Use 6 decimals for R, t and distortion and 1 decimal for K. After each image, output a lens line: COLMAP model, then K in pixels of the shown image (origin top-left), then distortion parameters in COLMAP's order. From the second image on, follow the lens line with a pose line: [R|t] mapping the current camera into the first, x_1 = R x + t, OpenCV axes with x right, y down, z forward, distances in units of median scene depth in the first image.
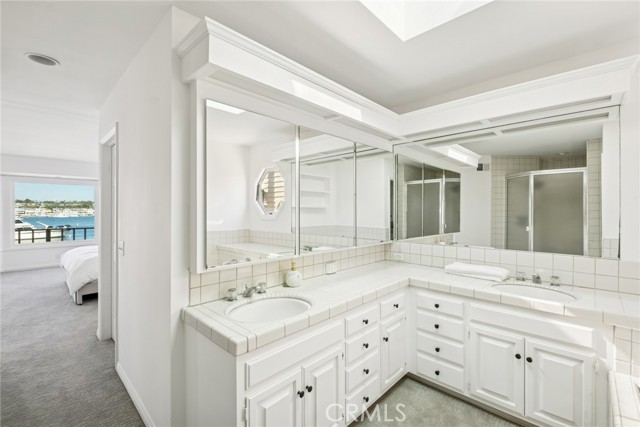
lens RADIAL K [[280.4, 0, 325.9], [0, 280.4, 212.2], [0, 0, 1]] dist [-0.000383, -0.000570]
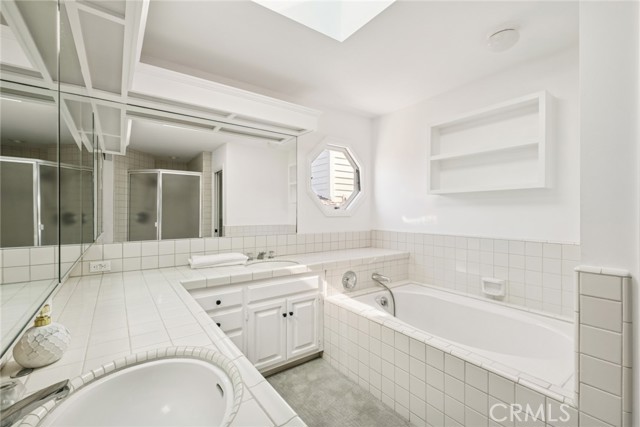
lens RADIAL K [[280.4, 0, 325.9], [0, 280.4, 212.2], [0, 0, 1]] dist [-0.000383, -0.000570]
pose [[0.179506, 0.001836, 0.983755, -0.452705], [0.004966, 0.999984, -0.002772, 0.048802], [-0.983744, 0.005383, 0.179494, 0.514375]]
